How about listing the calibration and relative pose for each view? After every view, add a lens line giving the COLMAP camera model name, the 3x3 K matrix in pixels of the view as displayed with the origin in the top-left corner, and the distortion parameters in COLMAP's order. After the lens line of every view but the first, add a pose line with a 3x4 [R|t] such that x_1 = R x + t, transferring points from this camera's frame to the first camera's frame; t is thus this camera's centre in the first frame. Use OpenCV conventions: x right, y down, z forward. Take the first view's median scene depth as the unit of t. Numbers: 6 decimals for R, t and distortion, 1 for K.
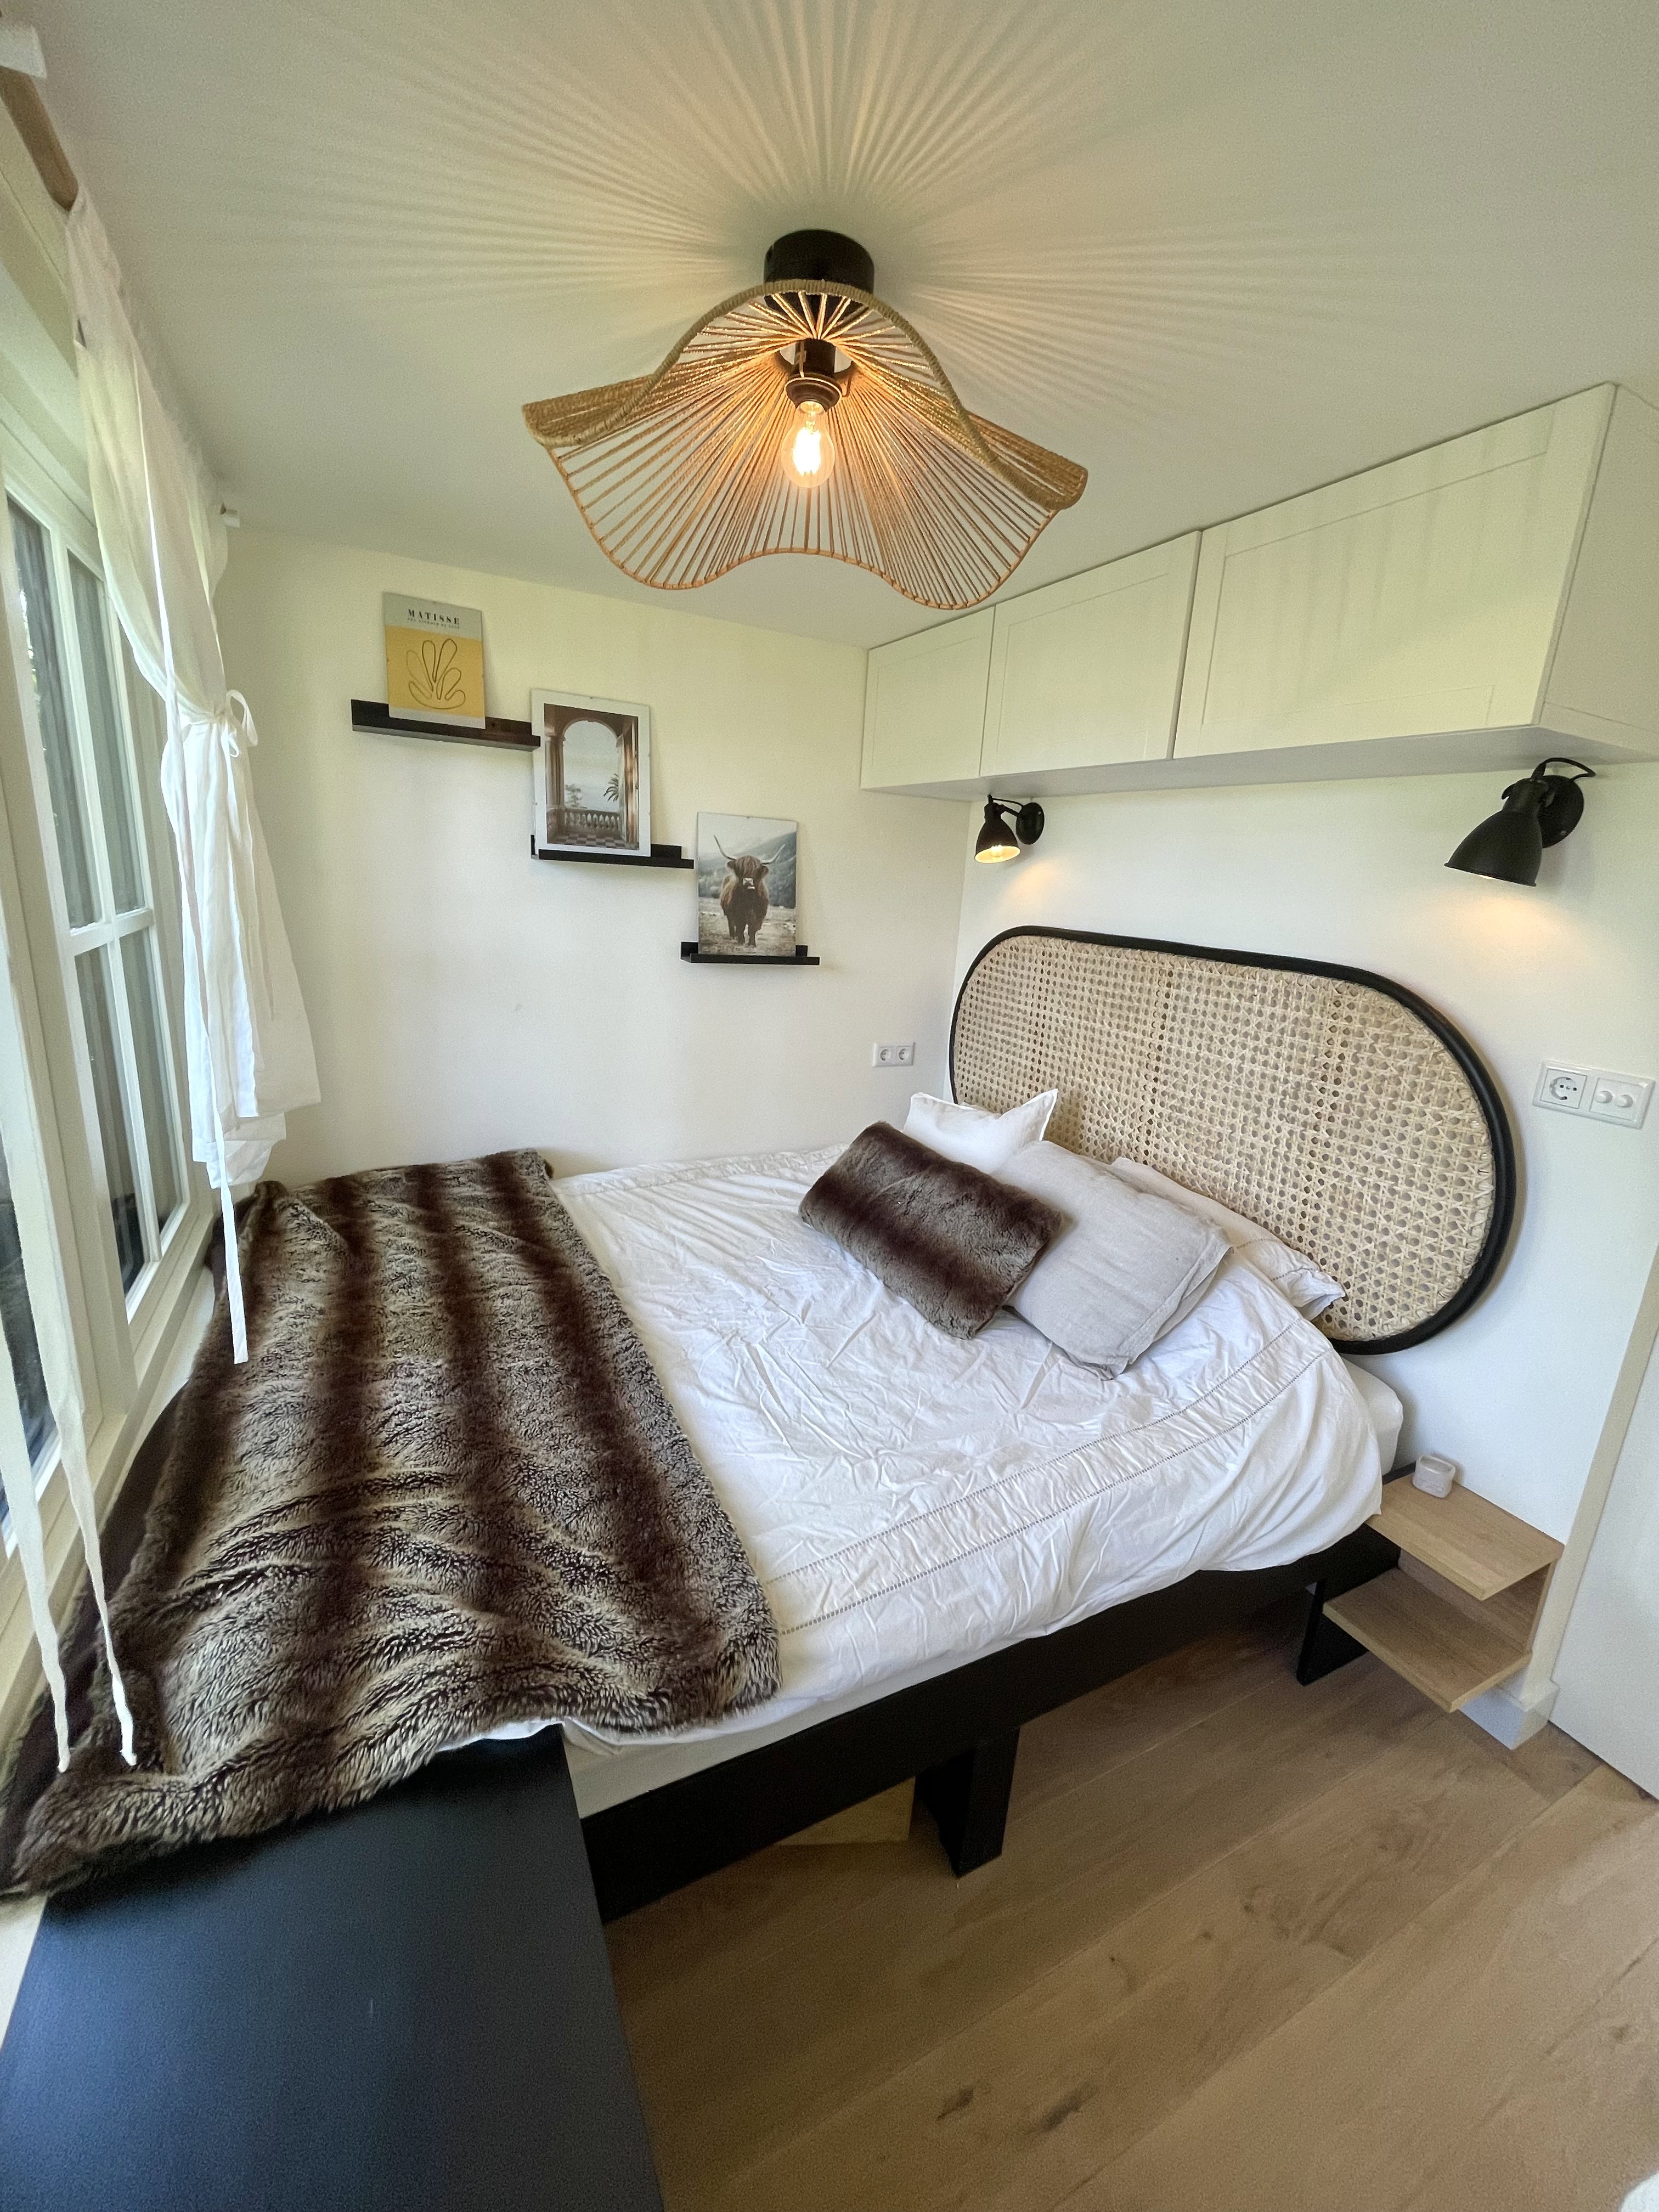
lens RADIAL K [[896.7, 0, 849.6], [0, 896.7, 1101.1], [0, 0, 1]] dist [0.004313, 0.000557]
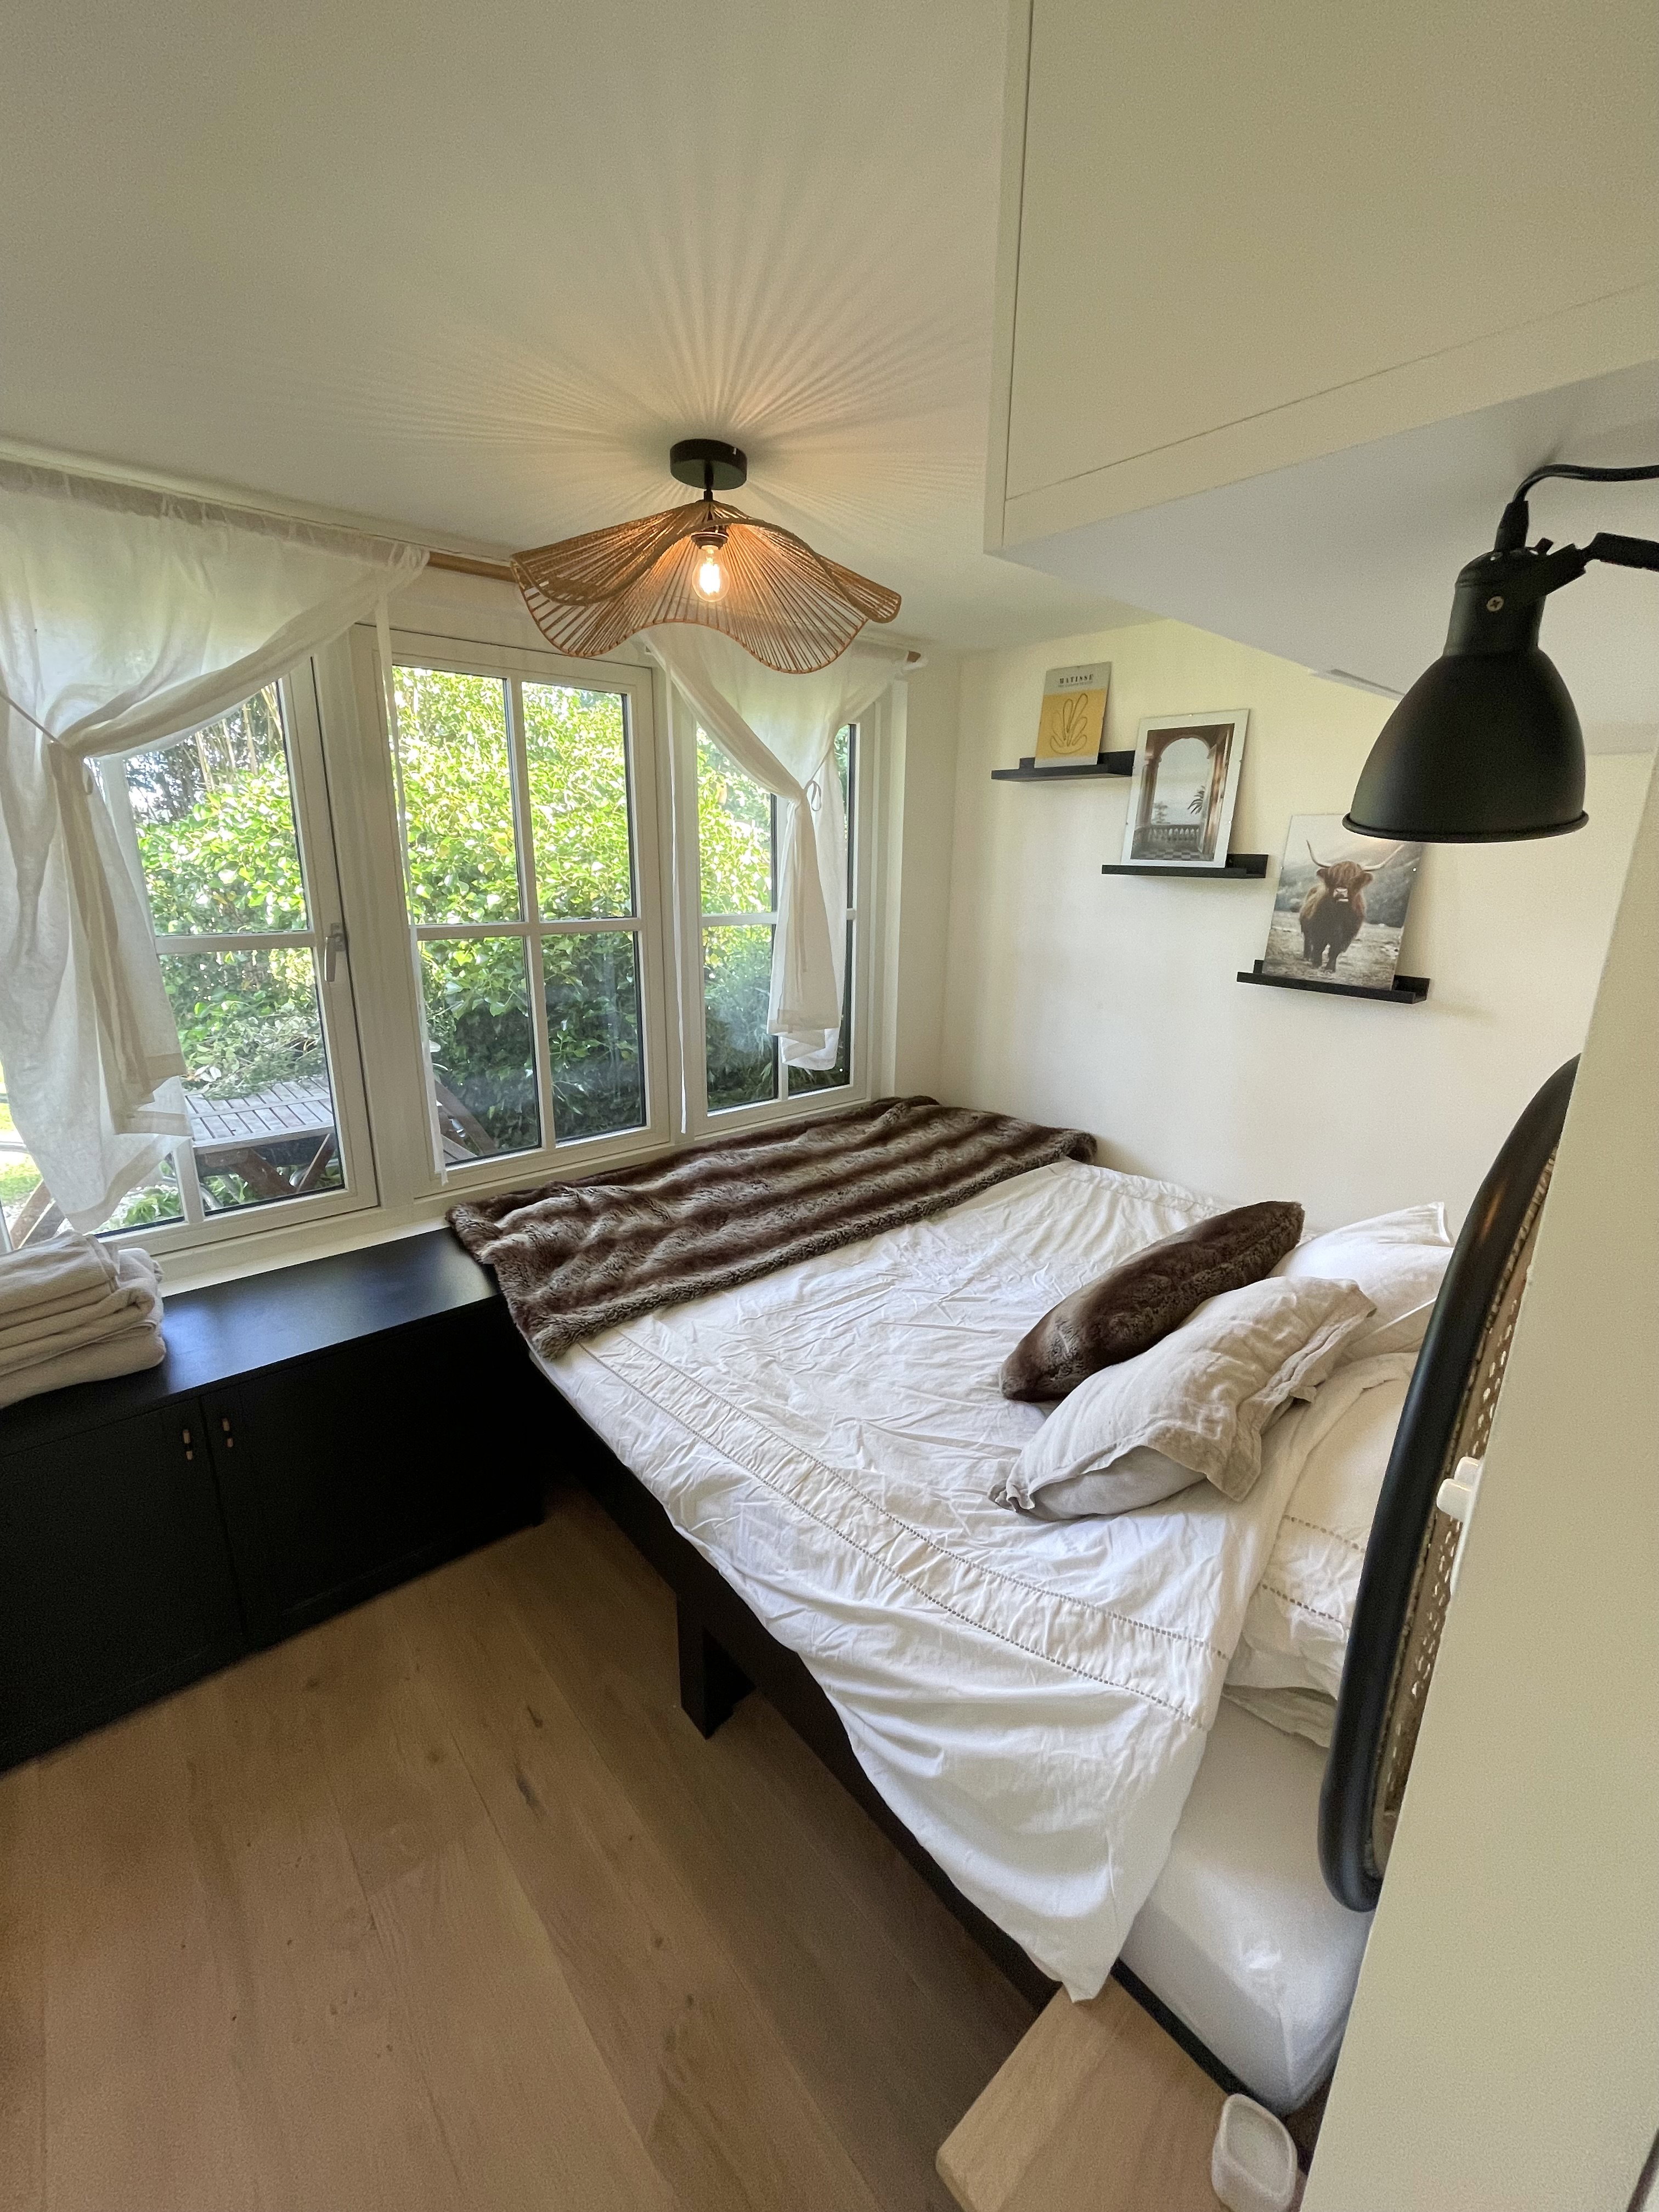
lens RADIAL K [[896.7, 0, 826.3], [0, 896.7, 1101.3], [0, 0, 1]] dist [0.004313, 0.000557]
pose [[0.224193, 0.205623, -0.952605, 0.664895], [-0.244319, 0.958130, 0.149316, -0.076530], [0.943422, 0.199264, 0.265044, 0.412978]]
